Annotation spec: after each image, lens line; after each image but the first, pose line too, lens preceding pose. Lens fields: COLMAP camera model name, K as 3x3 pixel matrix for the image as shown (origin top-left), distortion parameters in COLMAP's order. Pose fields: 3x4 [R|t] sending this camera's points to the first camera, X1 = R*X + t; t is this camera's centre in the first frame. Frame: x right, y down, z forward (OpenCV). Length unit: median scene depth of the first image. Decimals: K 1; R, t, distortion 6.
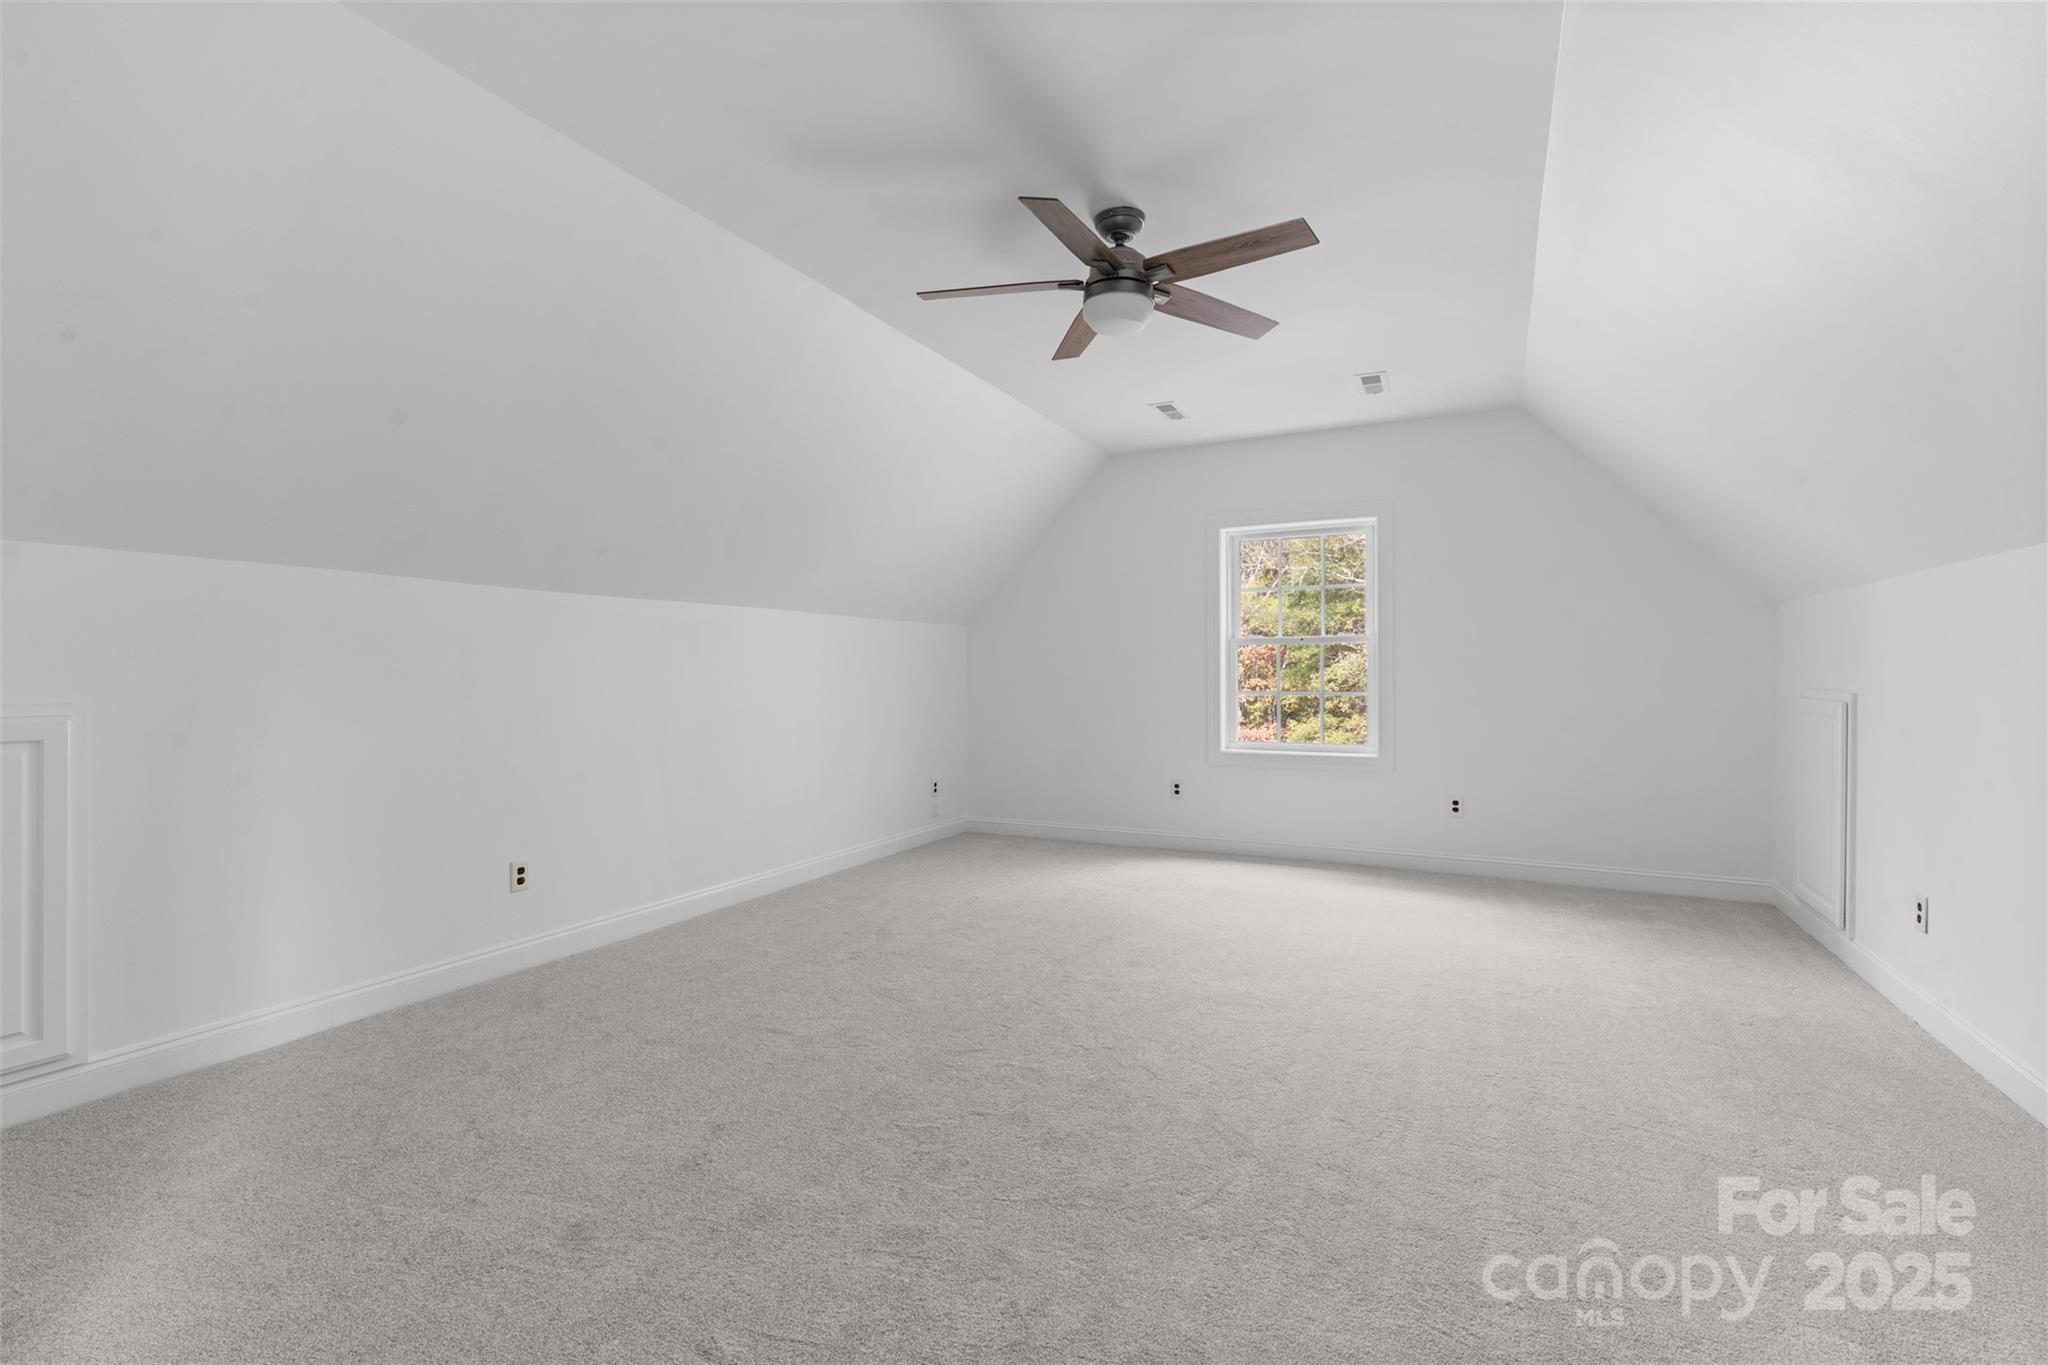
lens RADIAL K [[927.0, 0, 1030.2], [0, 927.0, 682.0], [0, 0, 1]] dist [0.002908, 0.000169]
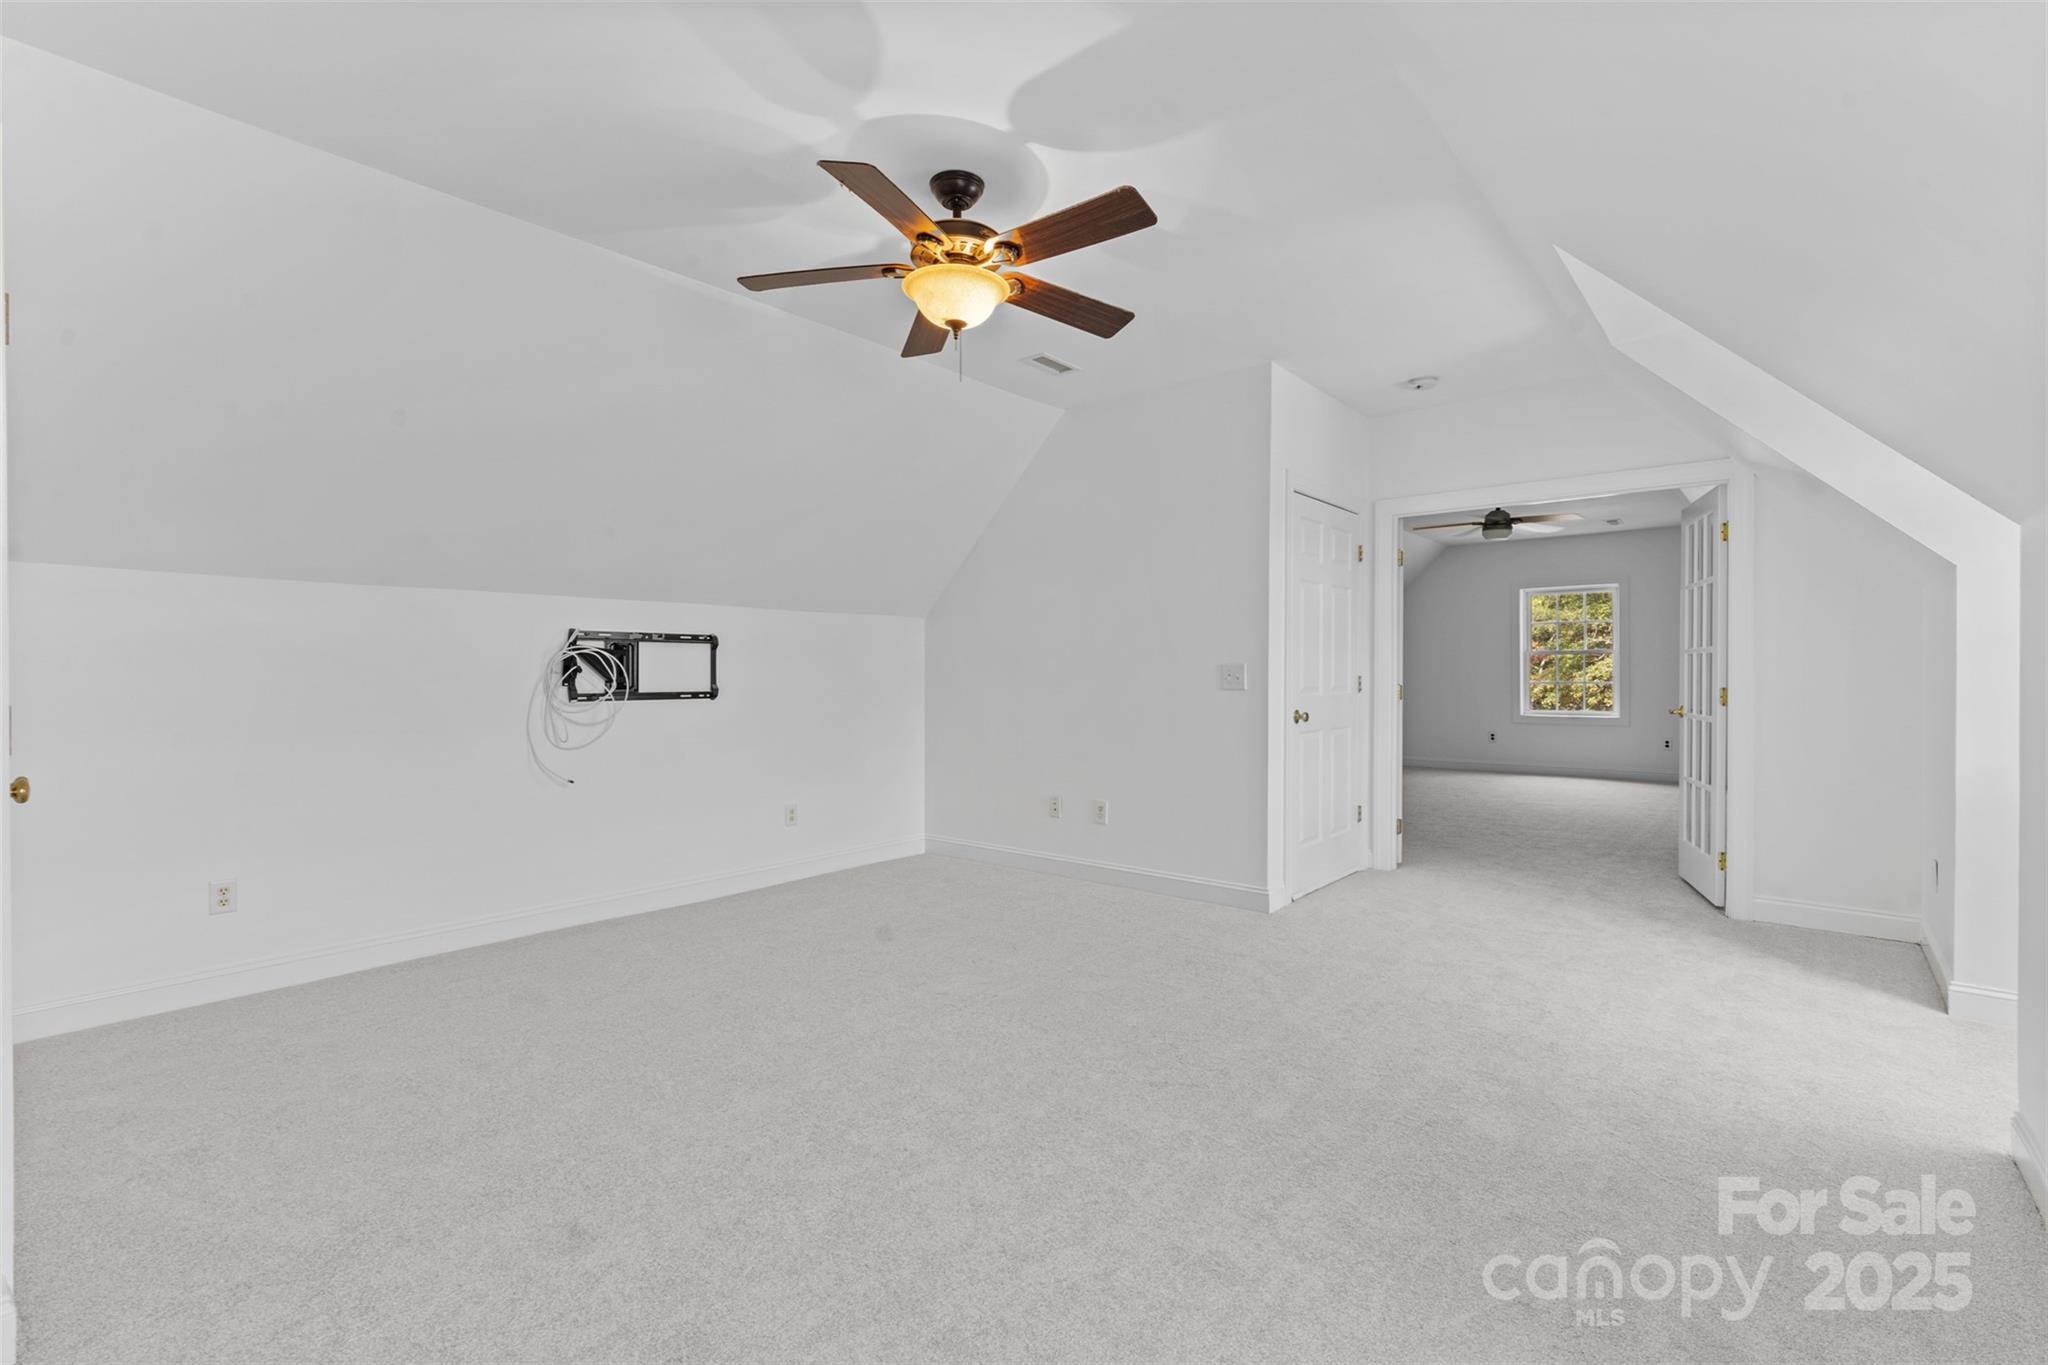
lens RADIAL K [[927.0, 0, 1012.6], [0, 927.0, 677.0], [0, 0, 1]] dist [0.002908, 0.000169]
pose [[0.969497, -0.002227, -0.245092, -0.290093], [0.001137, 0.999989, -0.004589, 0.008830], [0.245099, 0.004171, 0.969489, -0.922735]]
